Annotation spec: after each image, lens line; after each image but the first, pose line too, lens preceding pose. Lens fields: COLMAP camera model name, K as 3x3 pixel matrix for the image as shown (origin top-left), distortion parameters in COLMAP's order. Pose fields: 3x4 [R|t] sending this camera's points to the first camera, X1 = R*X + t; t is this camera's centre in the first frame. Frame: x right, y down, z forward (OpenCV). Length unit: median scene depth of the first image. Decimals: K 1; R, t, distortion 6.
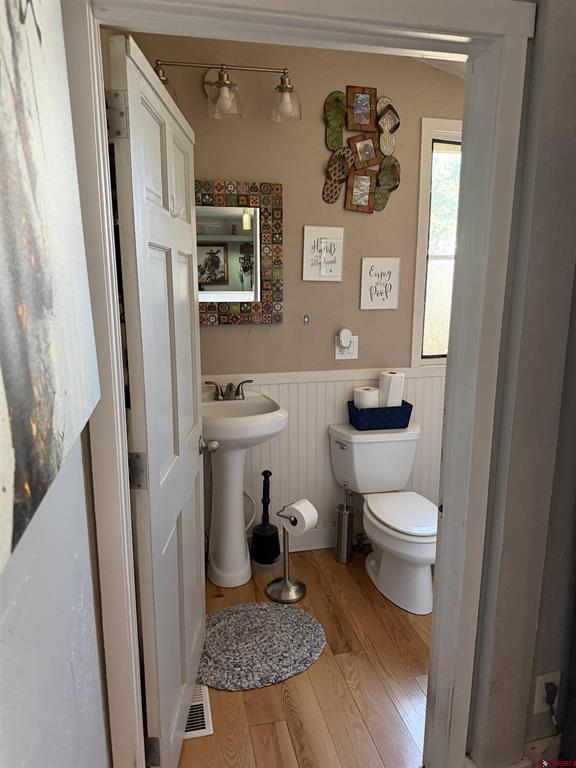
lens RADIAL K [[539.5, 0, 286.7], [0, 539.5, 385.2], [0, 0, 1]] dist [0.041419, -0.048136]
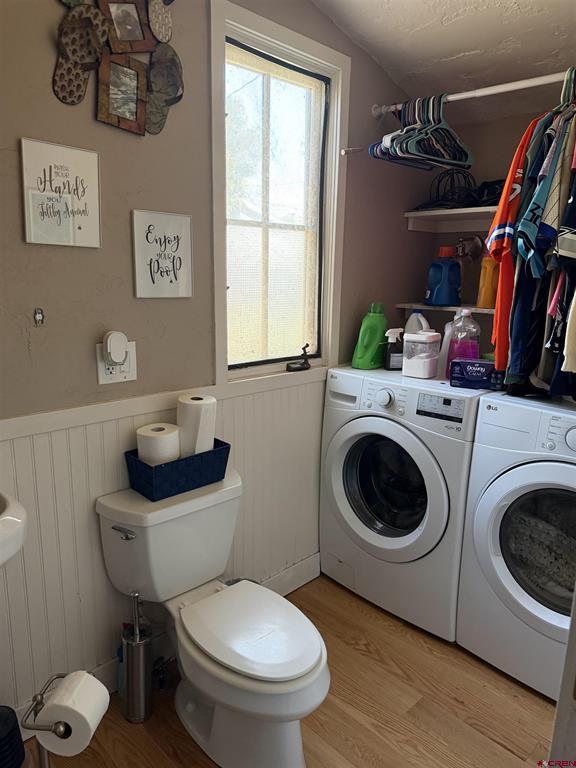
lens RADIAL K [[539.5, 0, 287.5], [0, 539.5, 377.3], [0, 0, 1]] dist [0.041419, -0.048136]
pose [[0.857949, -0.081915, 0.507163, -0.030758], [0.082801, 0.996348, 0.020854, -0.052185], [-0.507019, 0.024102, 0.861598, 0.409286]]
